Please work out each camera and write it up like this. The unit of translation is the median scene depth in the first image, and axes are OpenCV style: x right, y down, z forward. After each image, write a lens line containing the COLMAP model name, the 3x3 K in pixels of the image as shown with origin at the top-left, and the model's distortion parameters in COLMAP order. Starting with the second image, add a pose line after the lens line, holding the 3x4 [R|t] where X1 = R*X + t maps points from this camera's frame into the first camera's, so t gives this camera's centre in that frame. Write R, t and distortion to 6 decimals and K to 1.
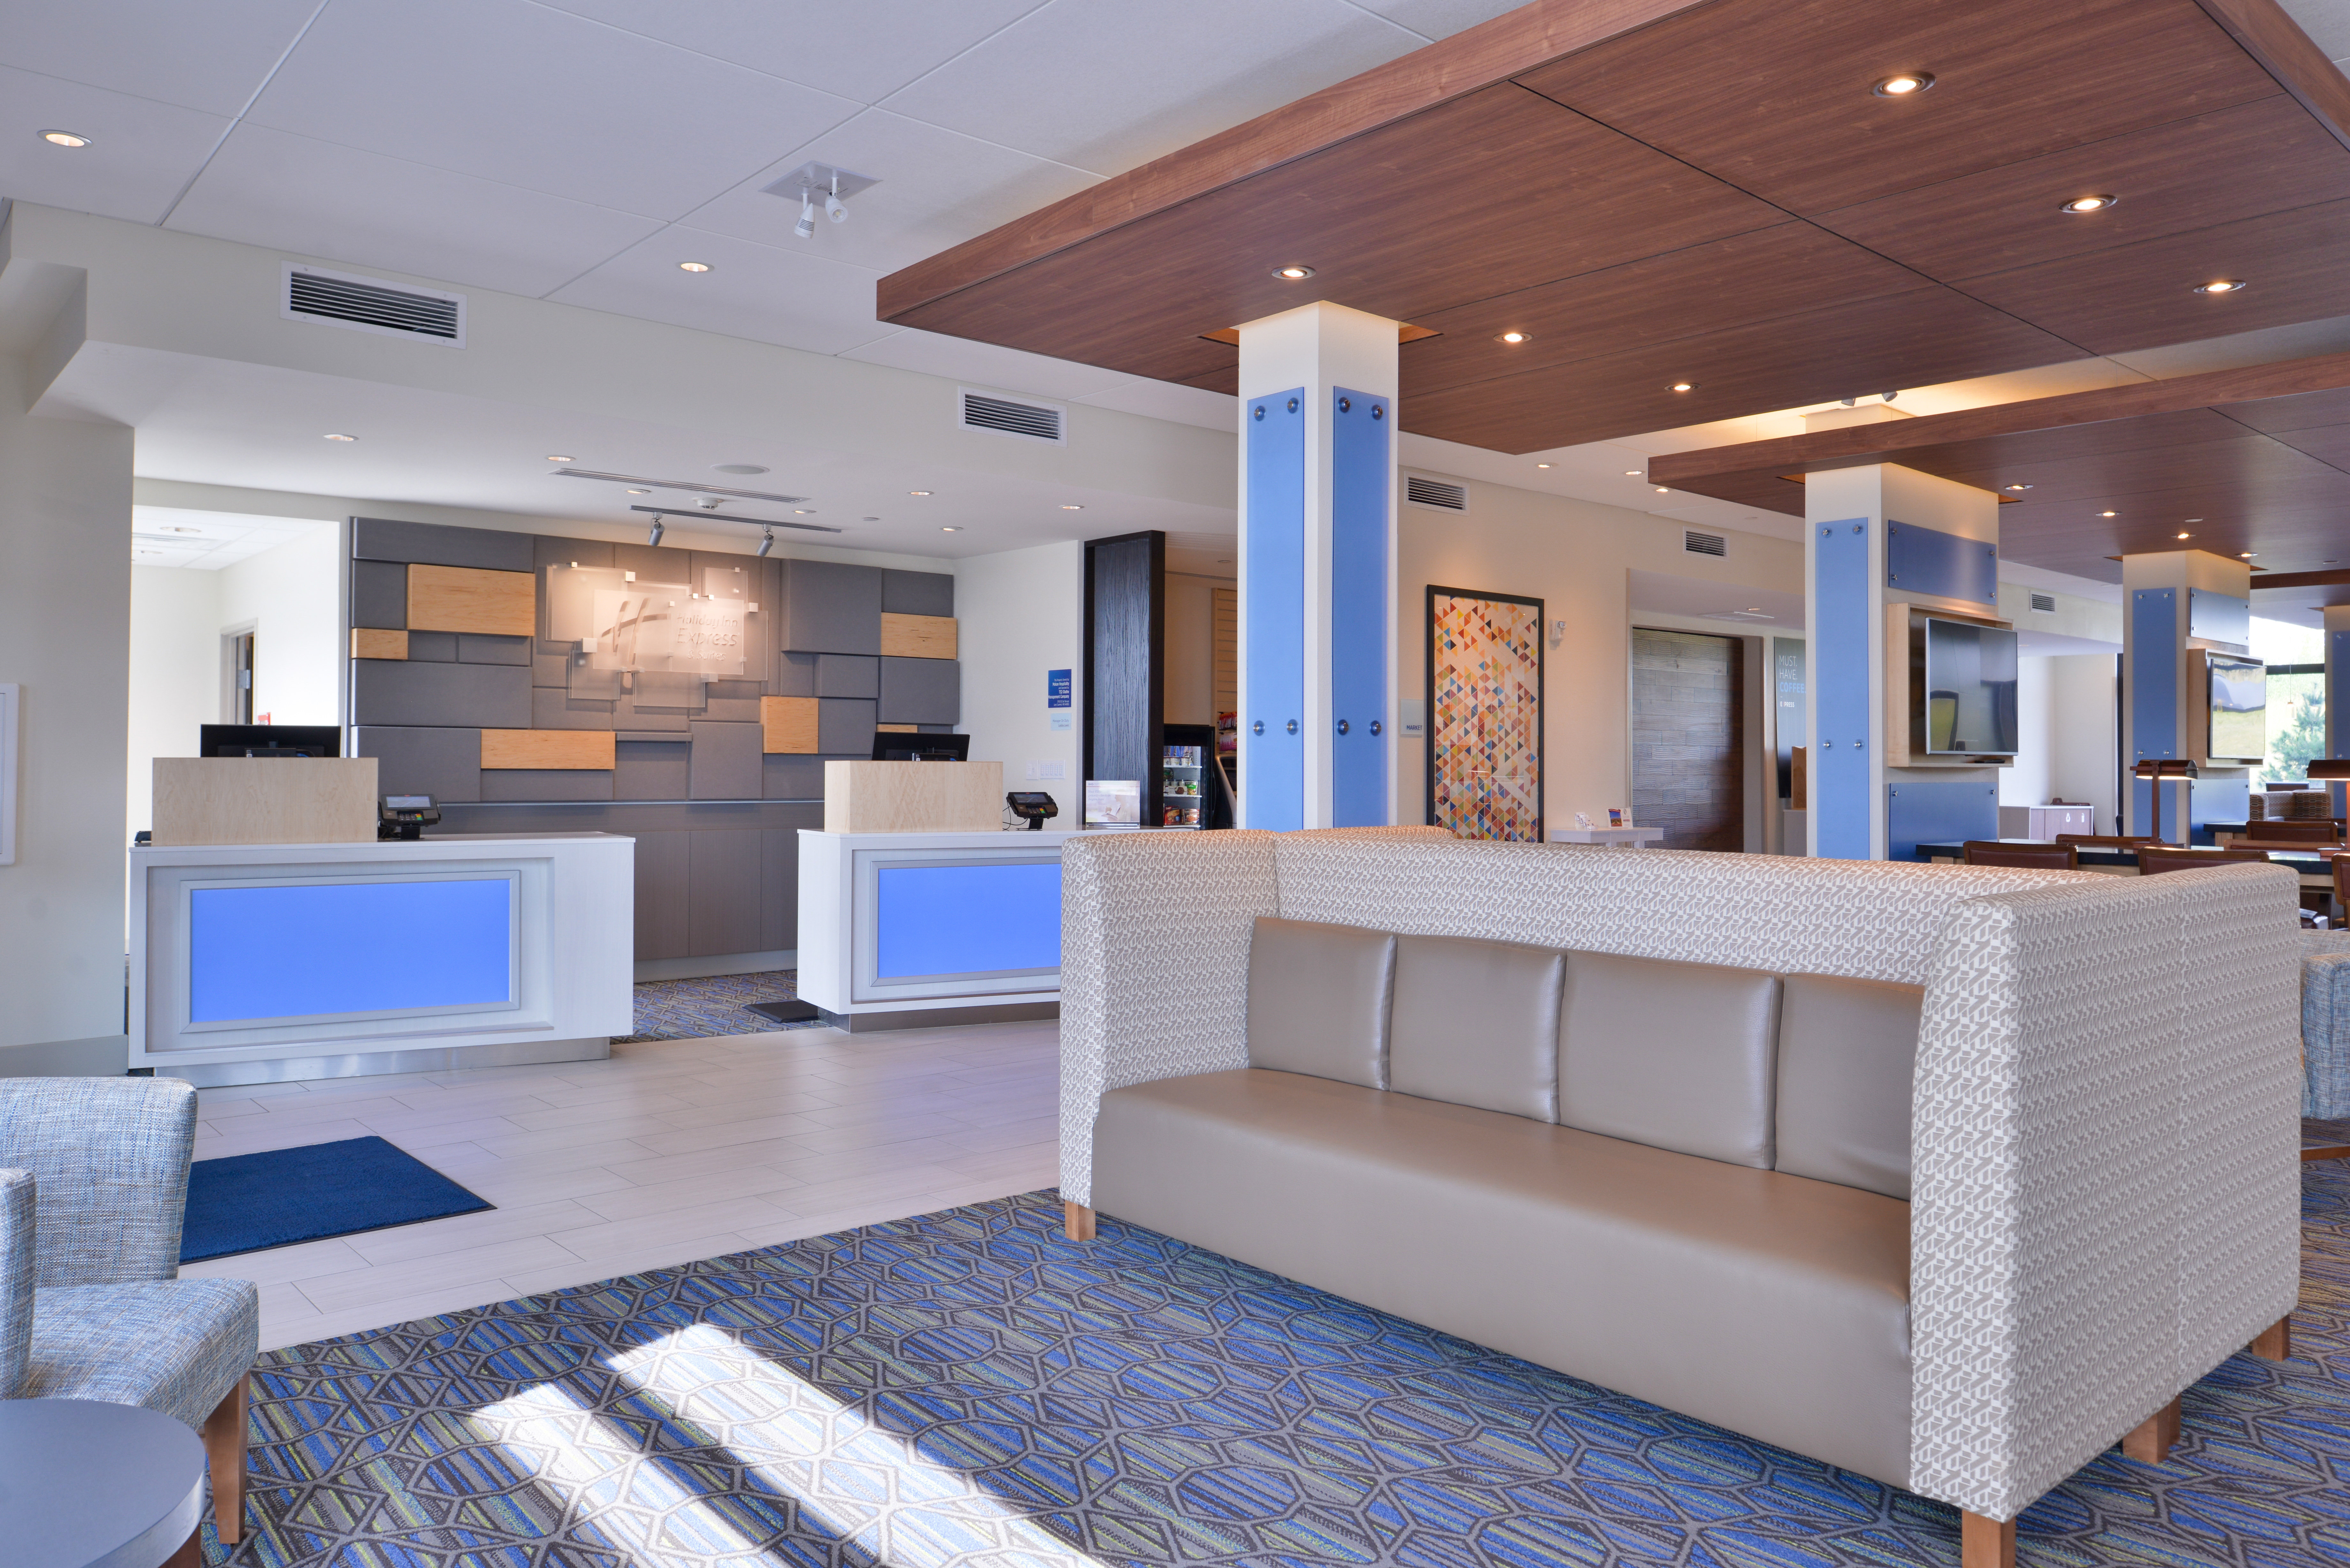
lens RADIAL K [[1607.3, 0, 1175.0], [0, 1607.3, 784.0], [0, 0, 1]] dist [-0.002504, -0.001391]
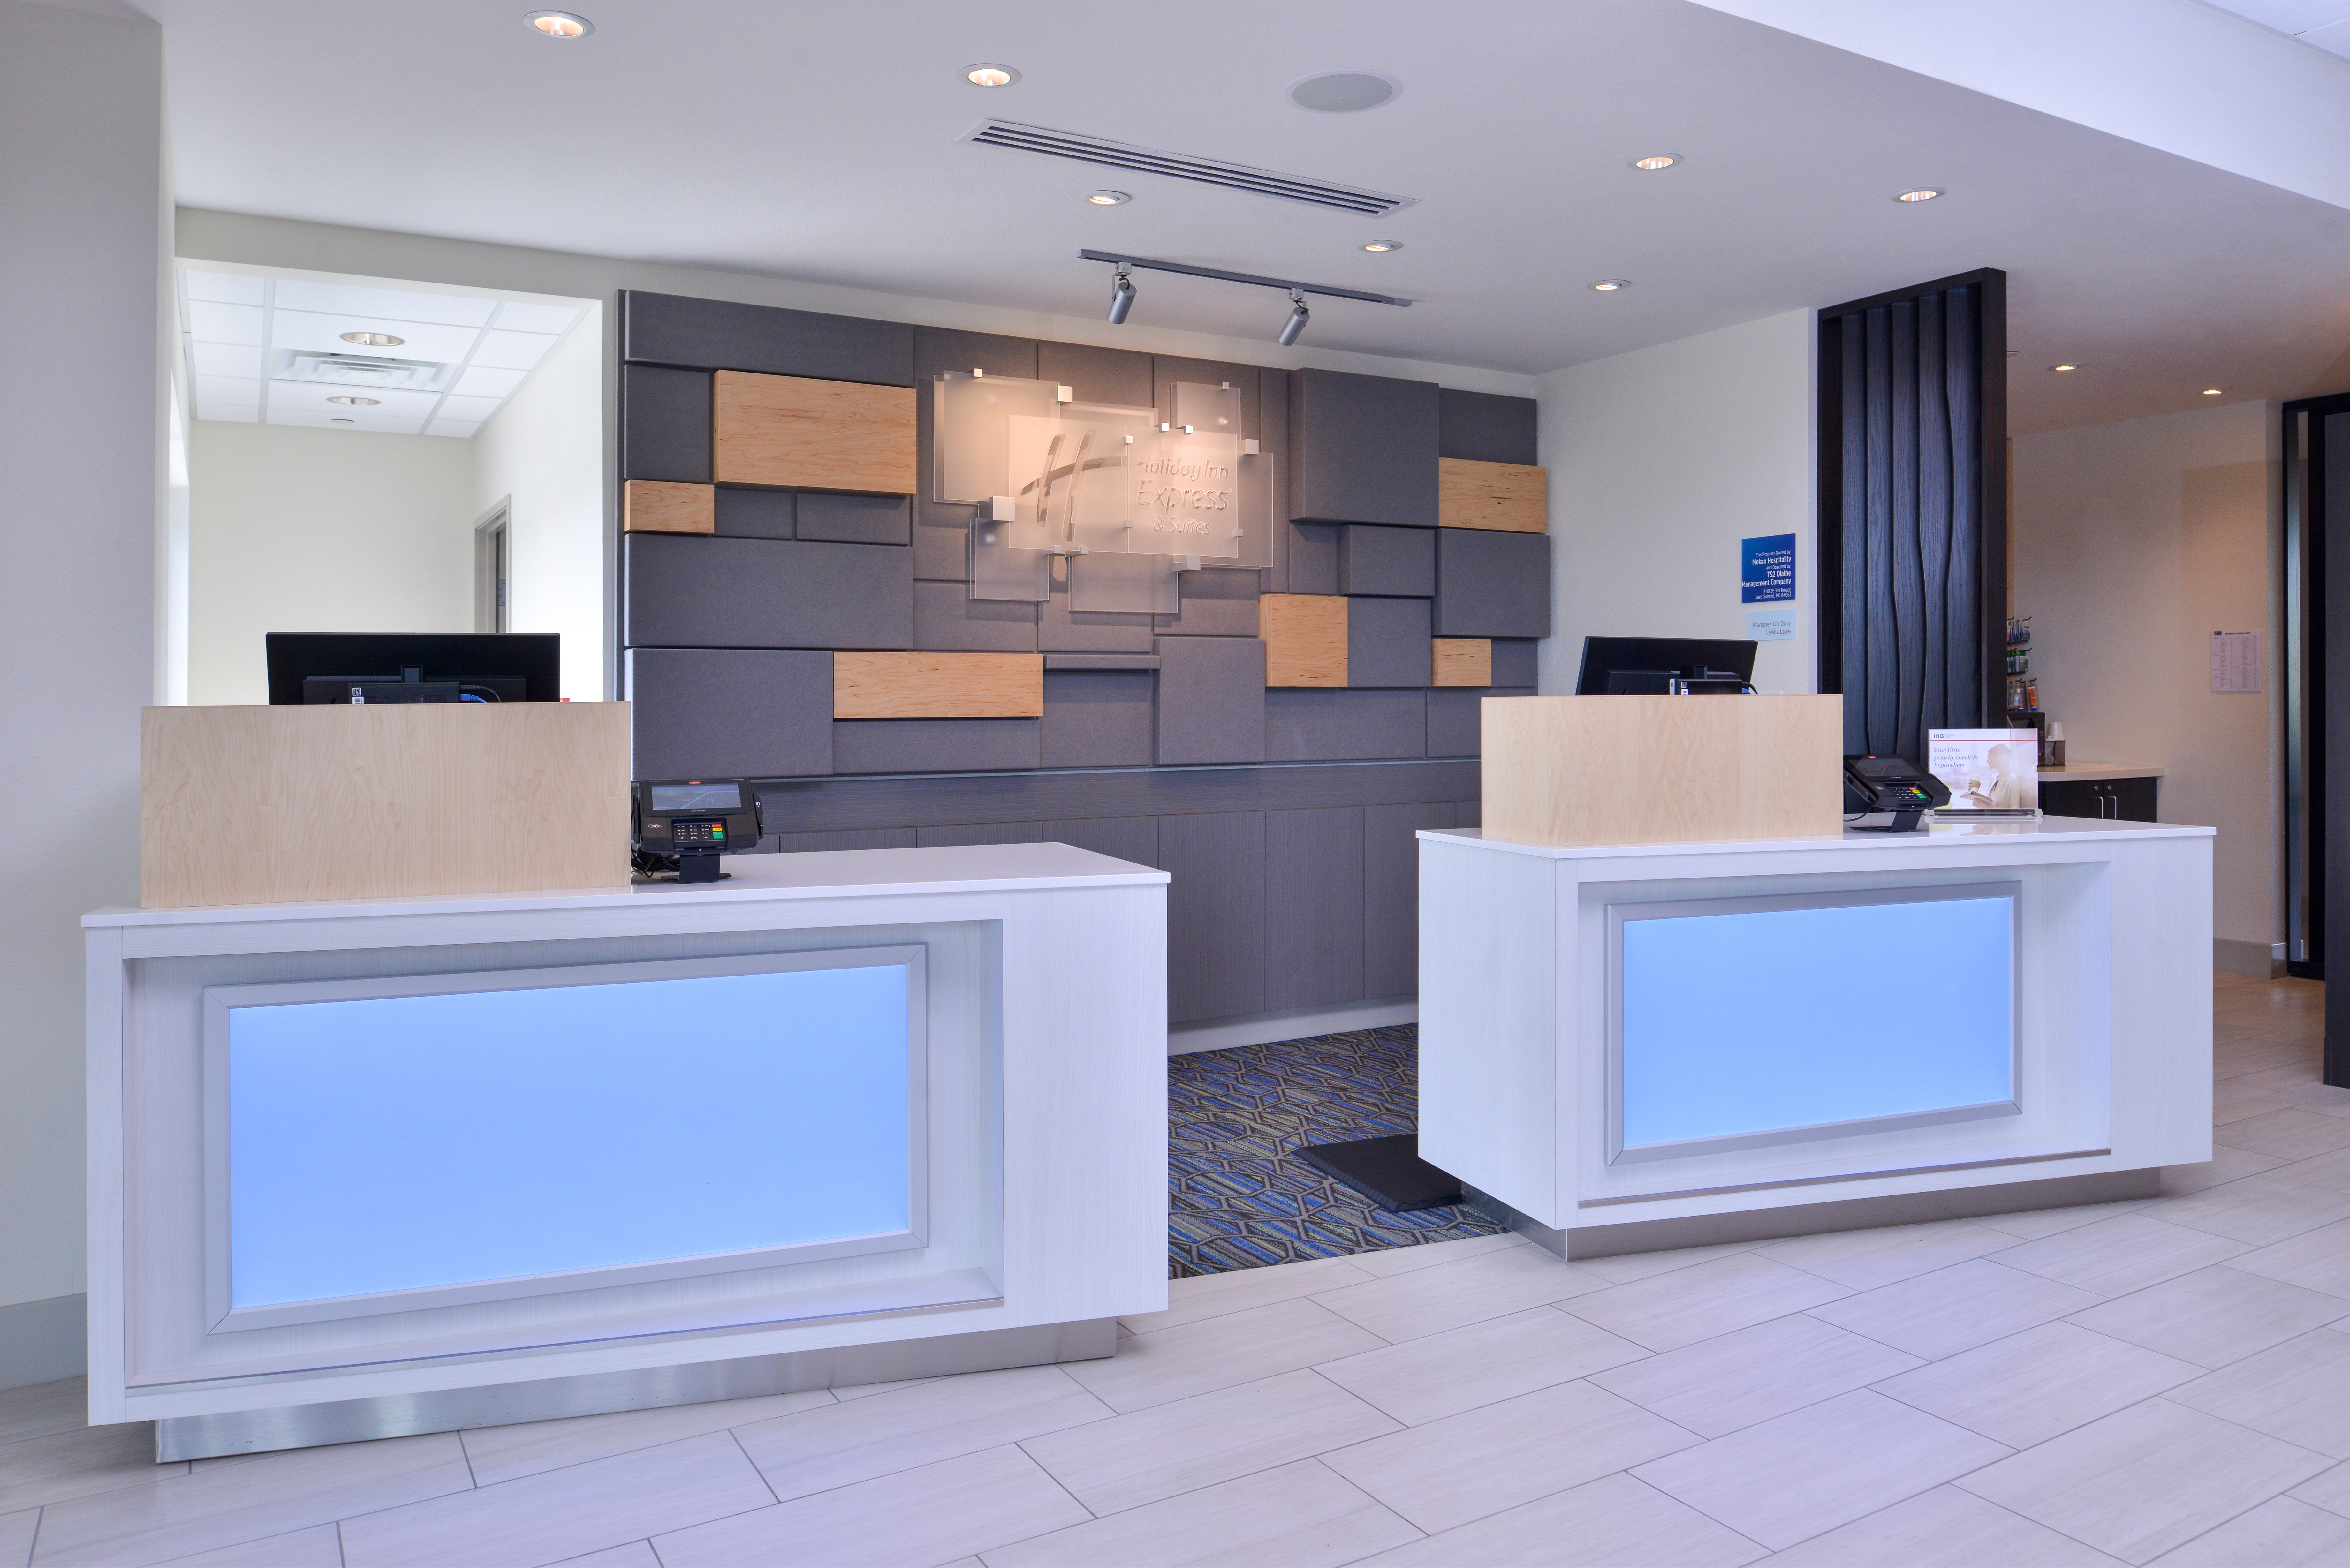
lens RADIAL K [[1598.9, 0, 1176.3], [0, 1598.9, 716.6], [0, 0, 1]] dist [0.001396, -0.000168]
pose [[0.982491, -0.010815, -0.185995, -0.188766], [0.010242, 0.999939, -0.004041, -0.006208], [0.186028, 0.002065, 0.982542, 0.423177]]
